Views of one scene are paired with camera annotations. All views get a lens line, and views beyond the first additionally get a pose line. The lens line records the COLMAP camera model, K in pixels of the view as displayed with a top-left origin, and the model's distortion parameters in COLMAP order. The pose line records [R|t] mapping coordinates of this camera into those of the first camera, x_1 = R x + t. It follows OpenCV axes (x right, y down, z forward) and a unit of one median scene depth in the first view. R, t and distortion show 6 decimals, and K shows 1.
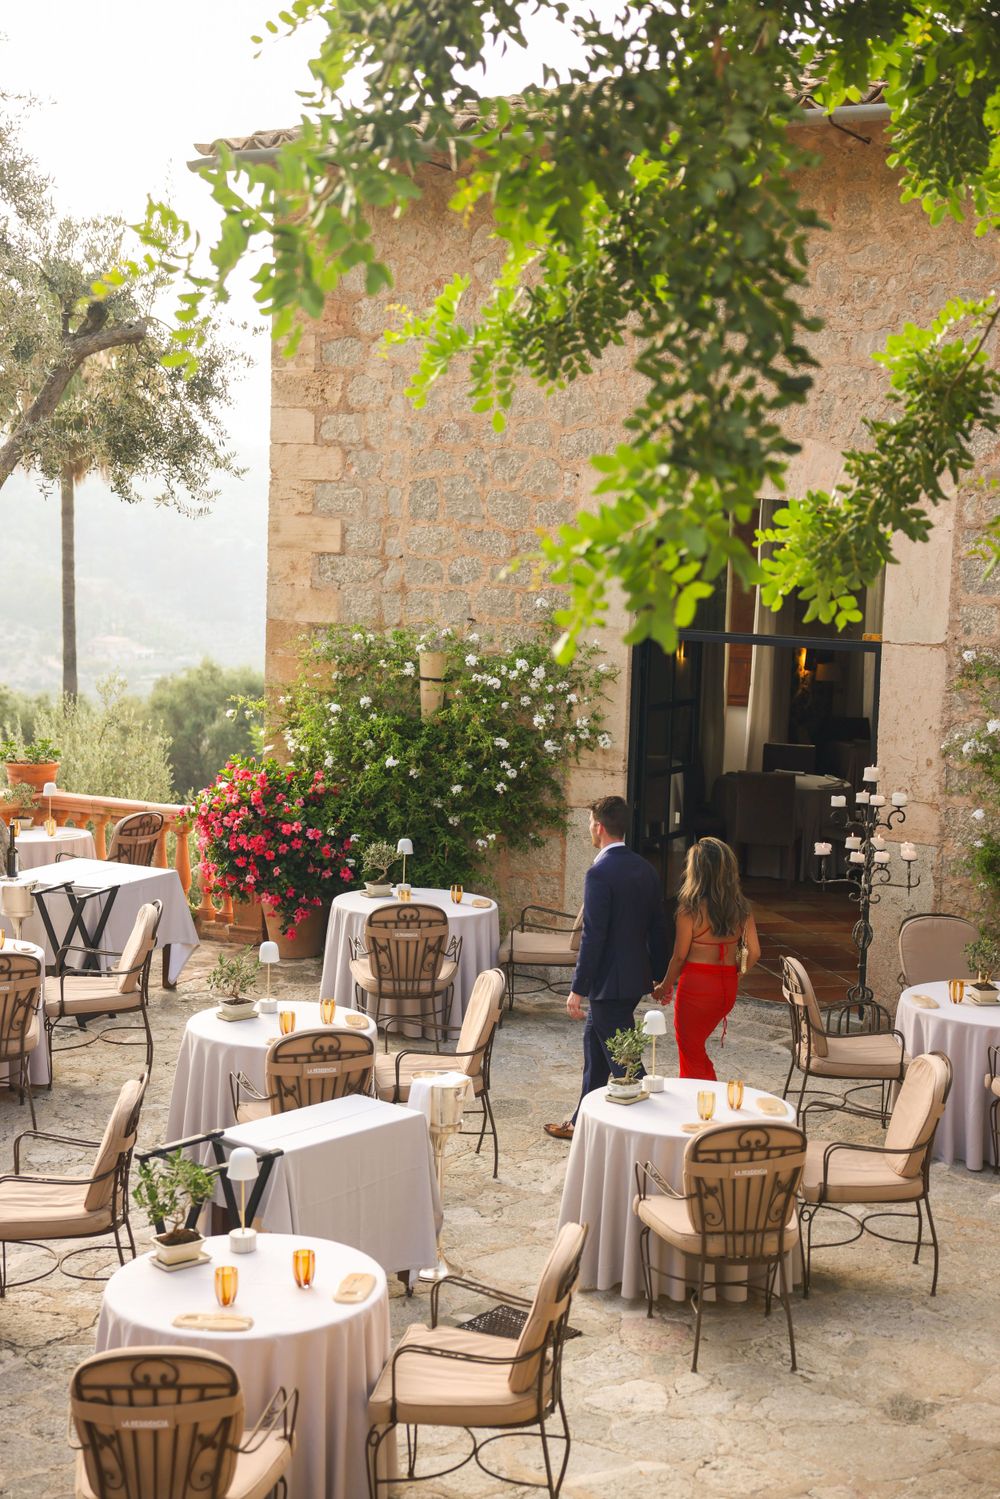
lens RADIAL K [[2148.8, 0, 500.0], [0, 2148.8, 749.5], [0, 0, 1]] dist [0.125223, 0.048423]
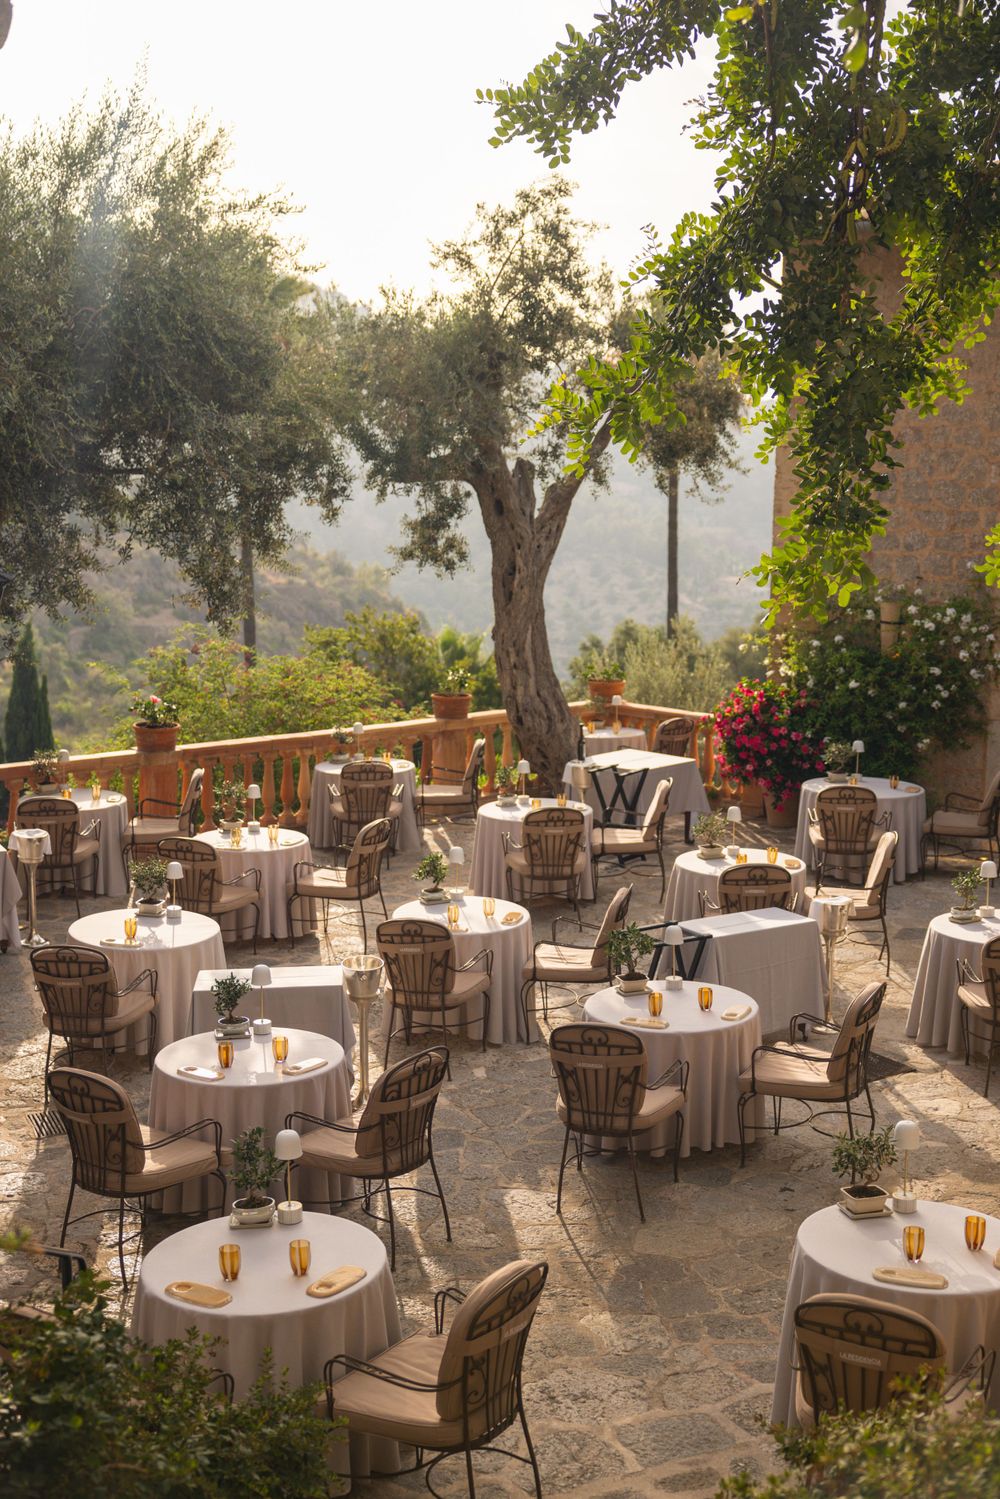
lens RADIAL K [[1766.5, 0, 502.3], [0, 1766.5, 777.4], [0, 0, 1]] dist [0.004944, 0.018444]
pose [[0.955620, 0.029465, -0.293125, 0.074645], [-0.011960, 0.998046, 0.061334, -0.001259], [0.294360, -0.055106, 0.954105, -0.146191]]
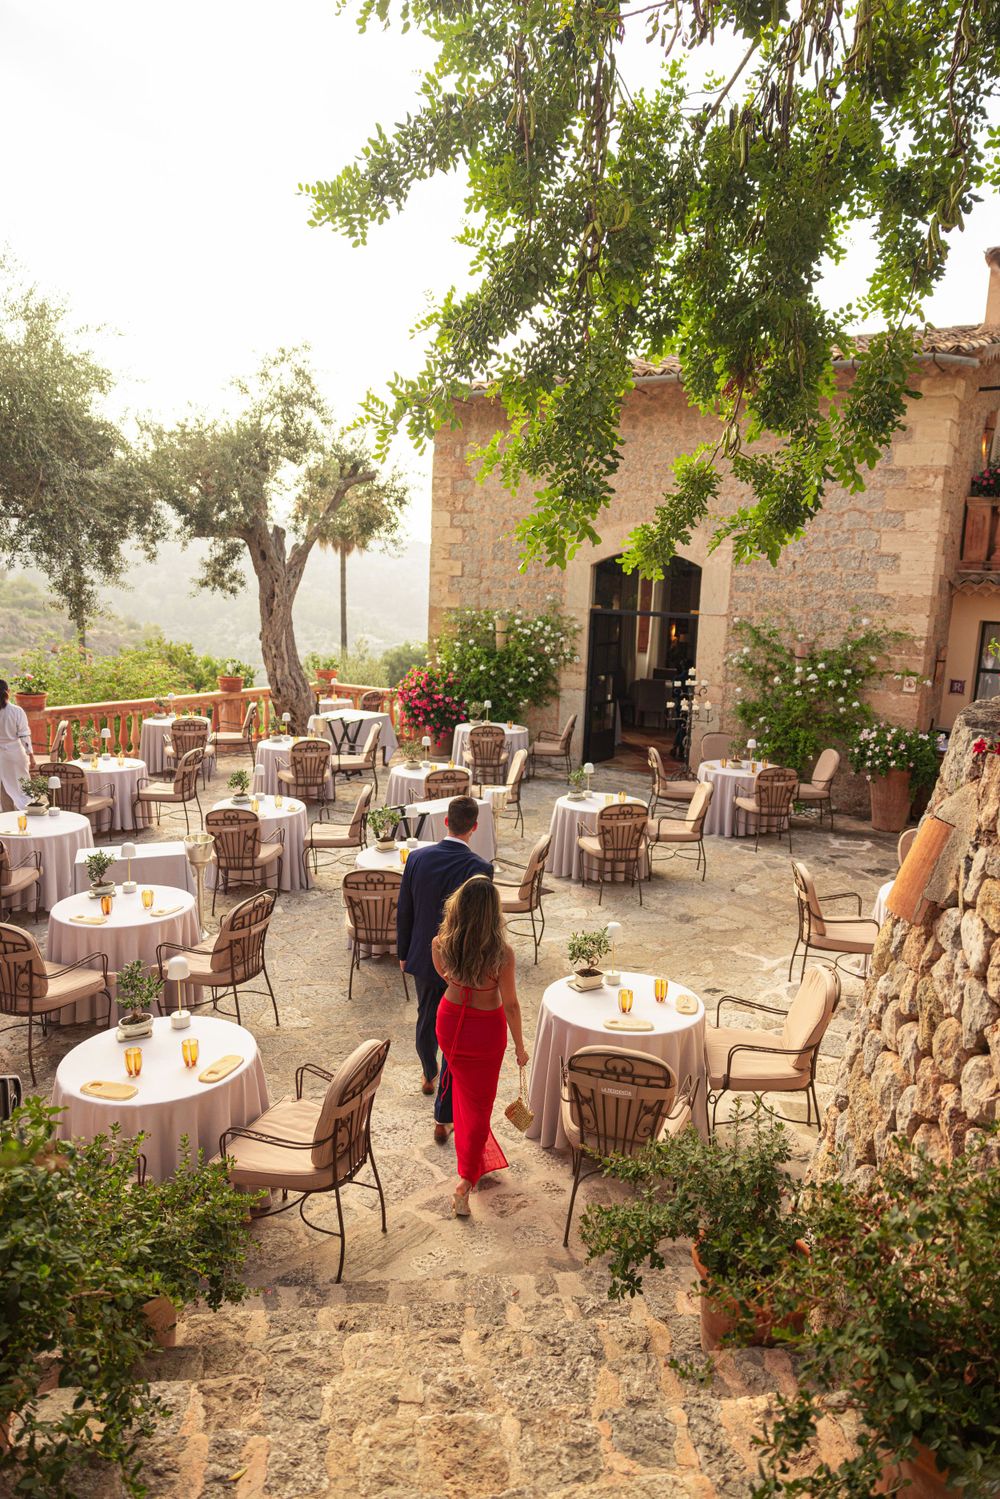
lens RADIAL K [[996.0, 0, 503.6], [0, 996.0, 749.3], [0, 0, 1]] dist [-0.001727, -0.000099]
pose [[0.999226, 0.010894, -0.037804, 0.014085], [-0.008411, 0.997835, 0.065234, 0.025991], [0.038433, -0.064865, 0.997154, -0.058635]]
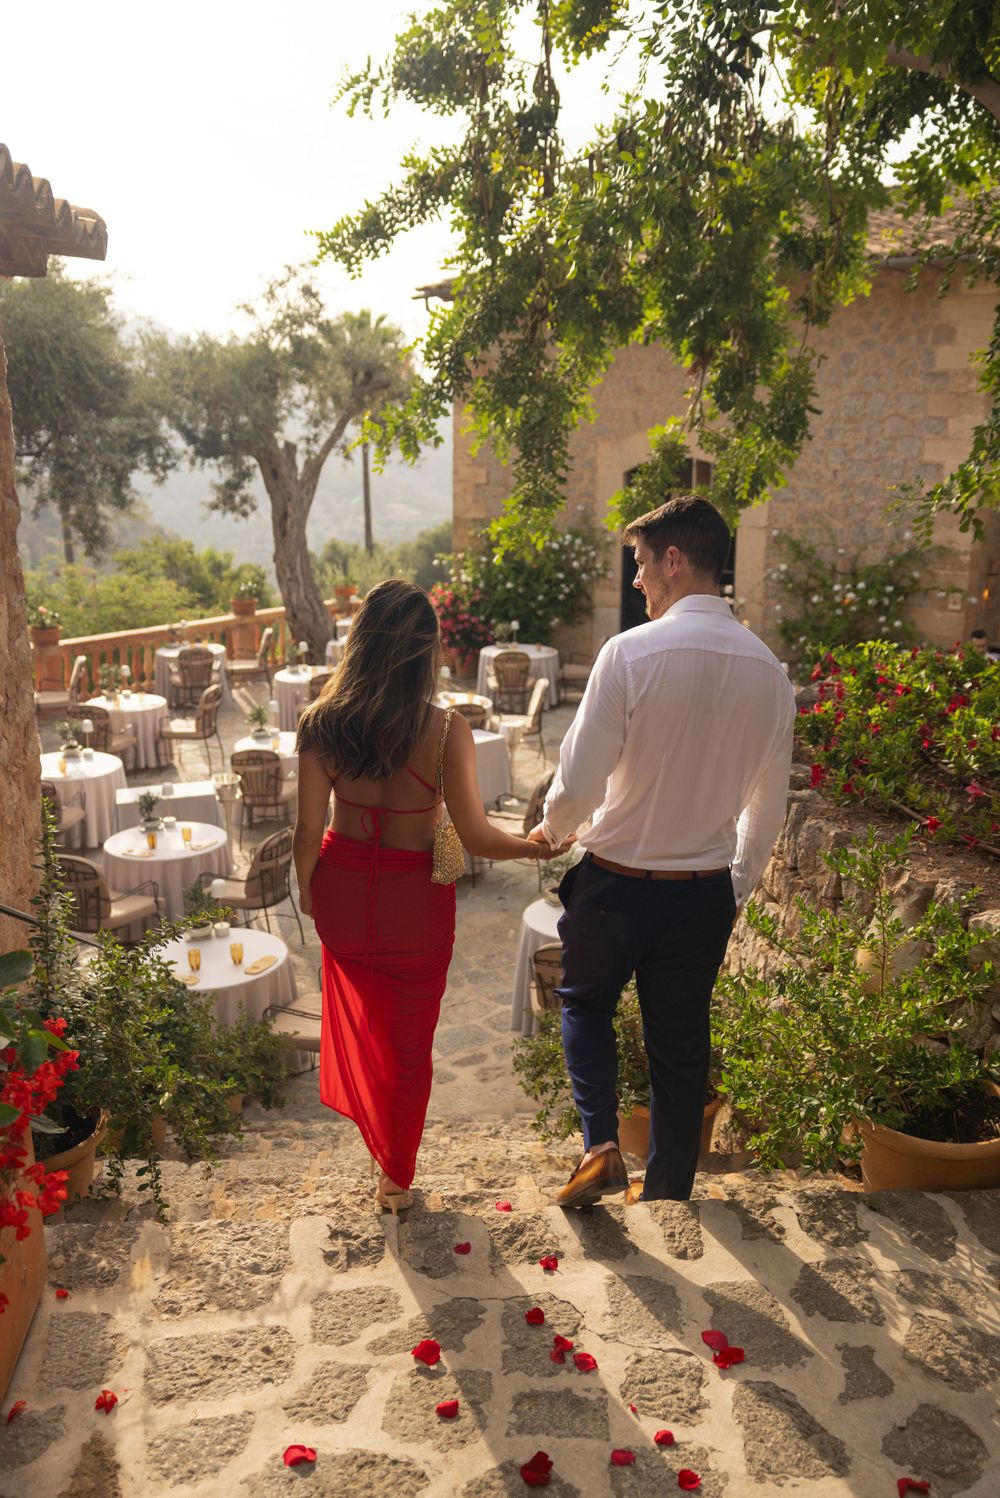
lens RADIAL K [[1206.6, 0, 499.8], [0, 1206.6, 722.1], [0, 0, 1]] dist [-0.008920, 0.000381]
pose [[0.995704, -0.002028, -0.092572, 0.056140], [0.013588, 0.992137, 0.124418, -0.009688], [0.091592, -0.125142, 0.987902, -0.216873]]
